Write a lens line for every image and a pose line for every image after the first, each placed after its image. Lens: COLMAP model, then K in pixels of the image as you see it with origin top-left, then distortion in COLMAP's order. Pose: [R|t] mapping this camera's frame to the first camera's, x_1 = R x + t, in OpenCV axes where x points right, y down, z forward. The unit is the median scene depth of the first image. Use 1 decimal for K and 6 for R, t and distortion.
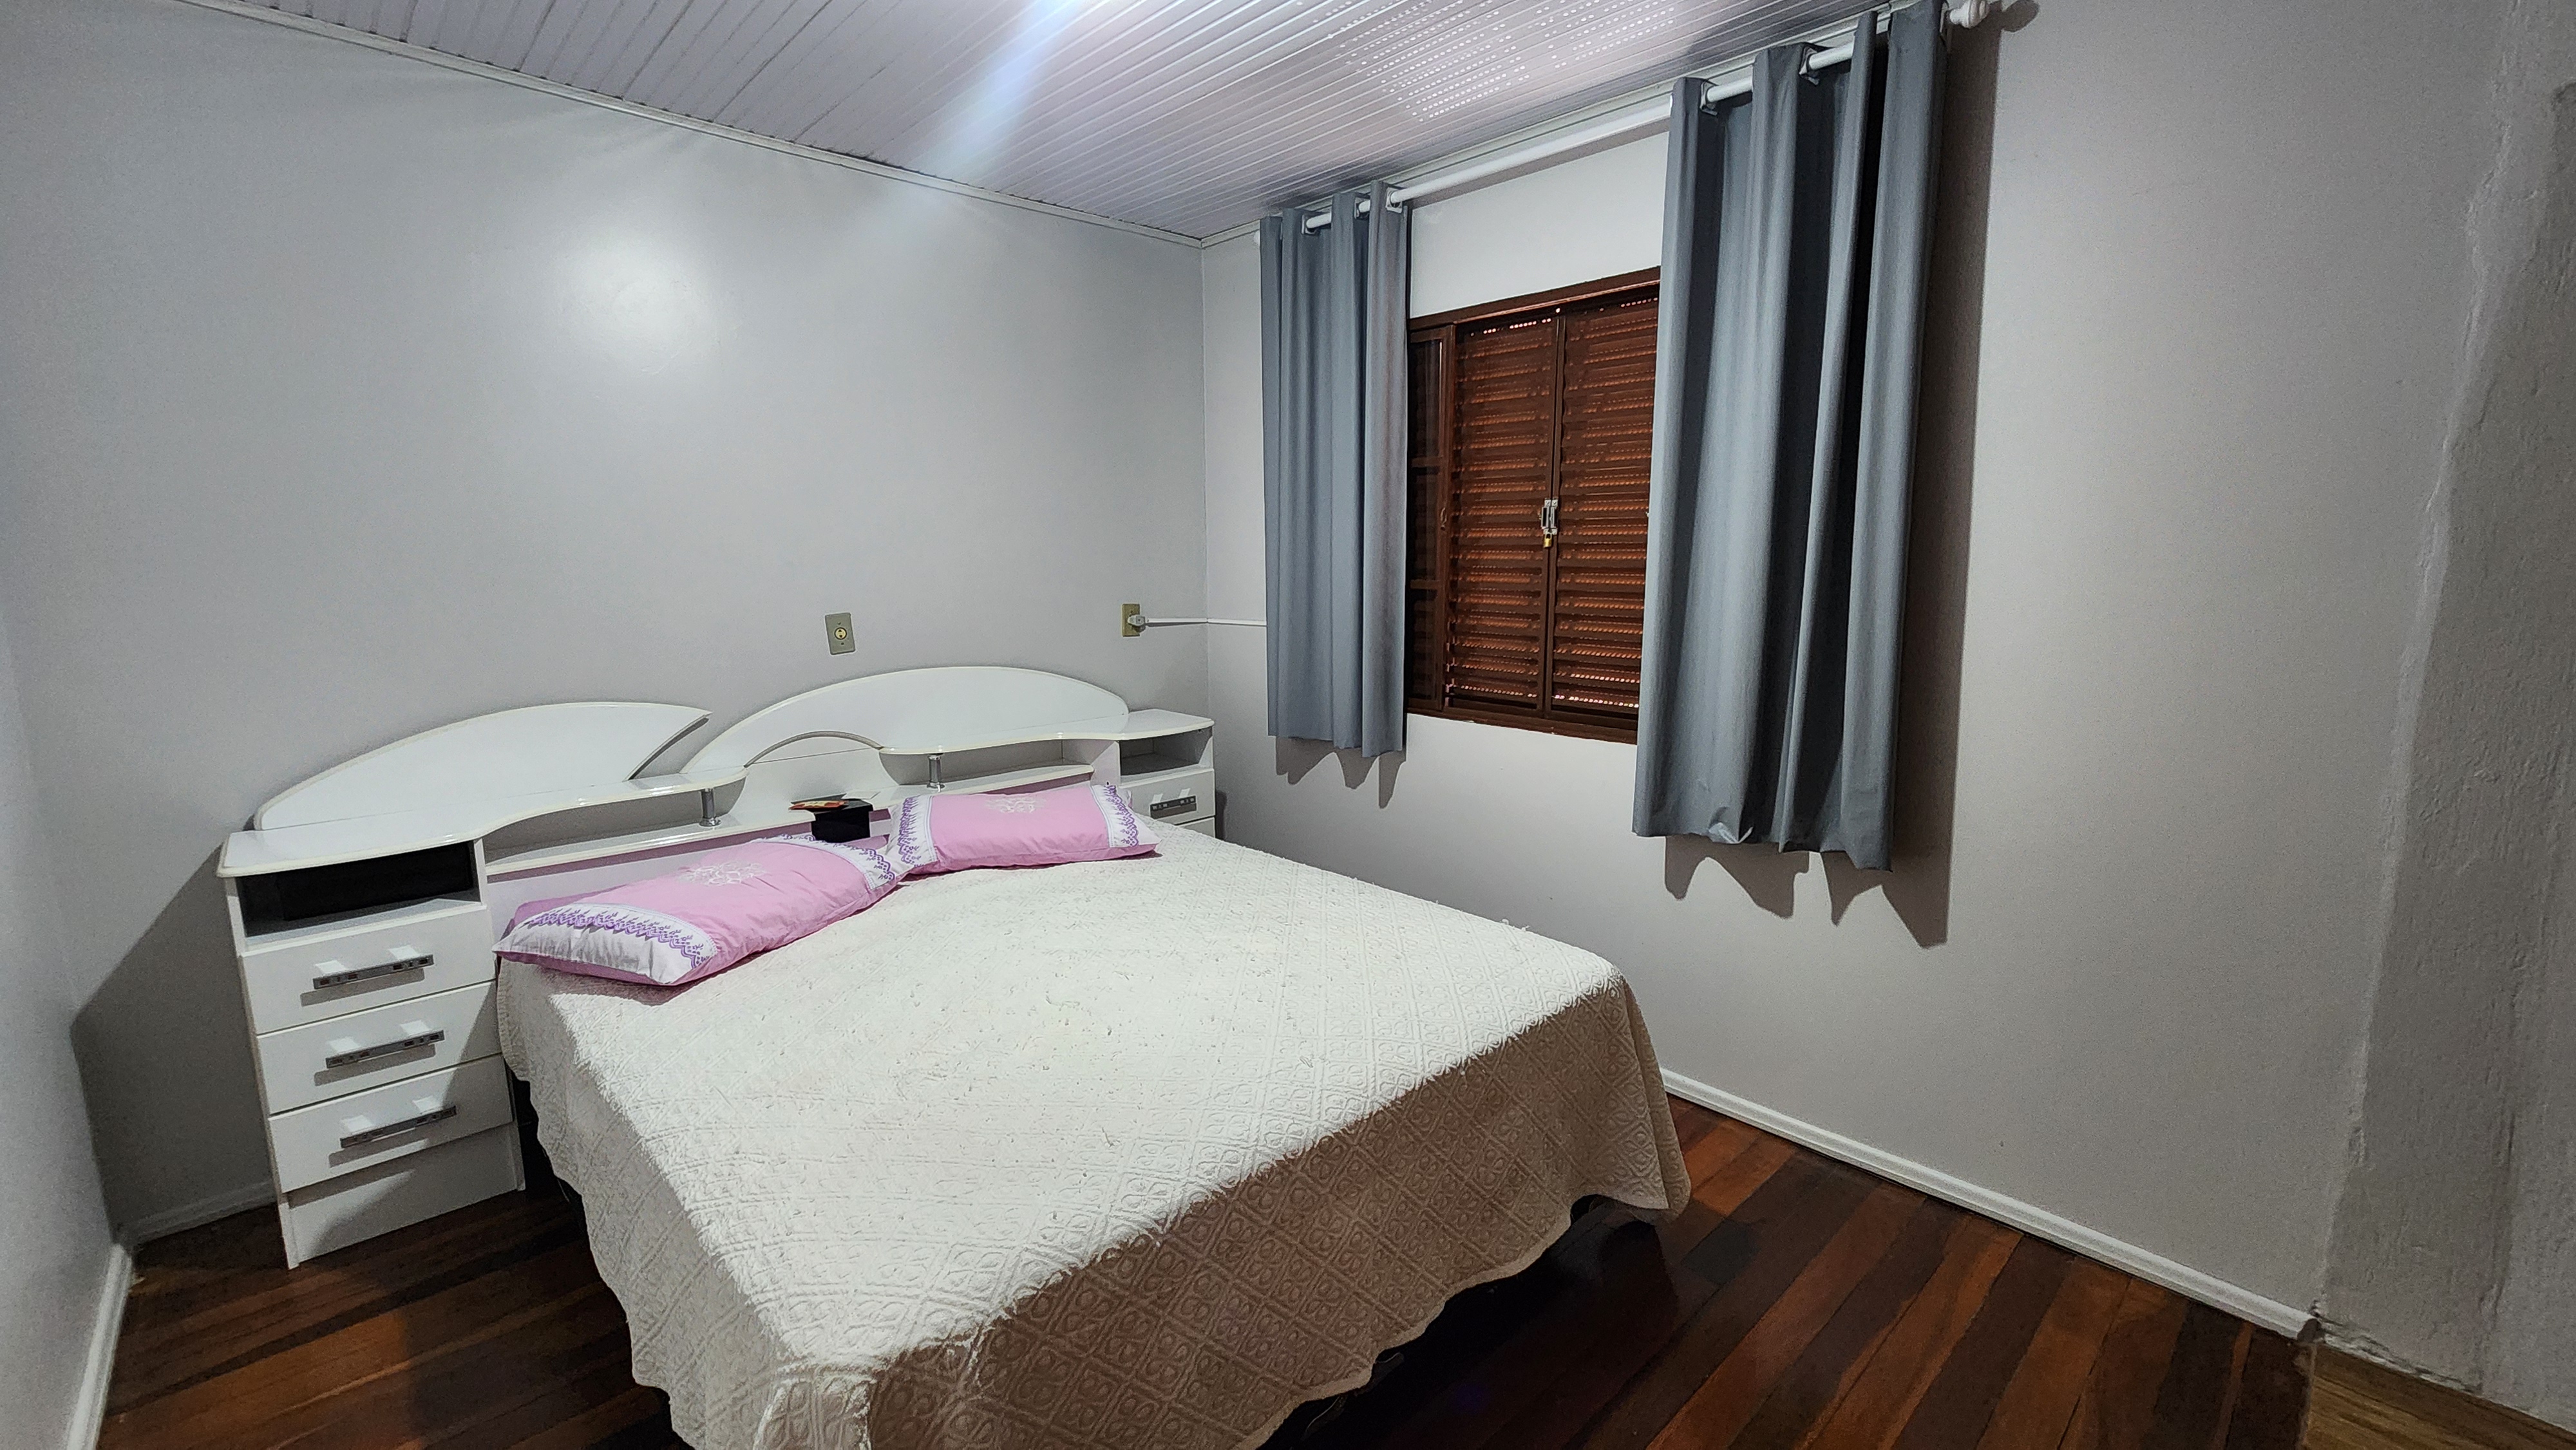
lens RADIAL K [[1061.4, 0, 1287.5], [0, 1061.4, 720.7], [0, 0, 1]] dist [0.002996, 0.000345]
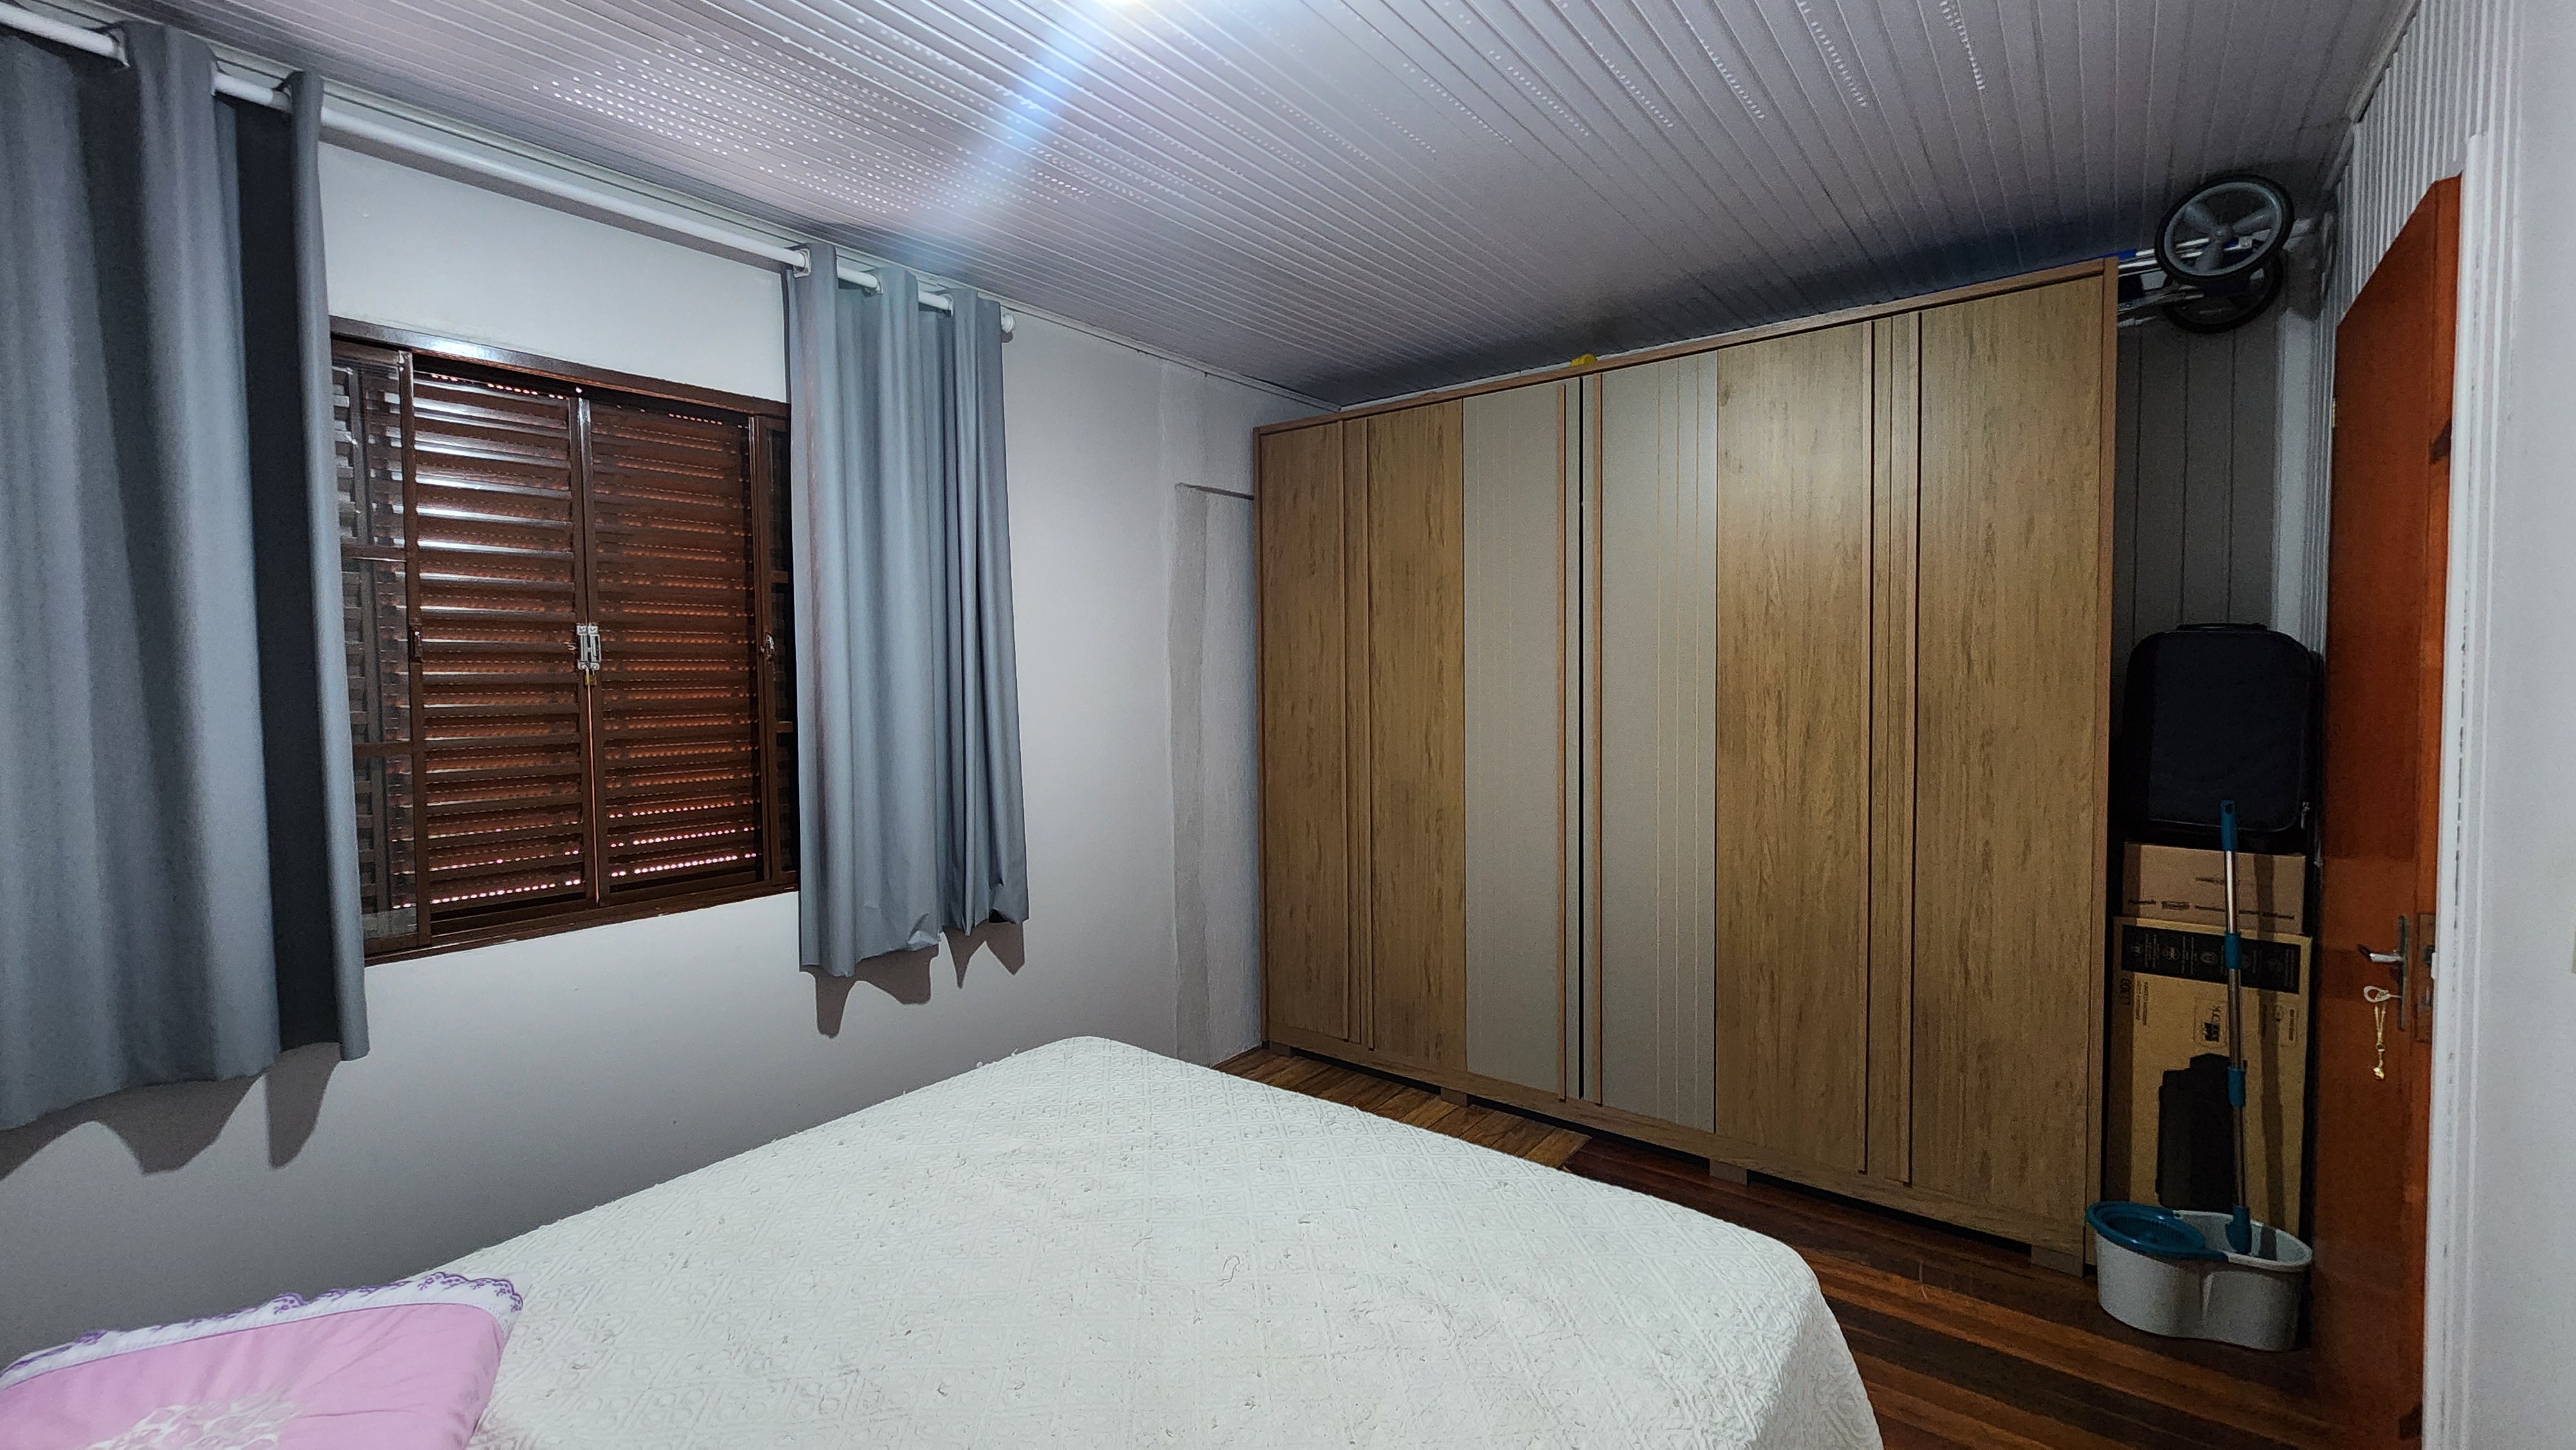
lens RADIAL K [[1061.4, 0, 1287.0], [0, 1061.4, 719.4], [0, 0, 1]] dist [0.002996, 0.000345]
pose [[-0.154069, -0.042725, 0.987136, -0.606461], [0.168657, 0.983265, 0.068881, -0.108614], [-0.973559, 0.177099, -0.144285, 0.632036]]
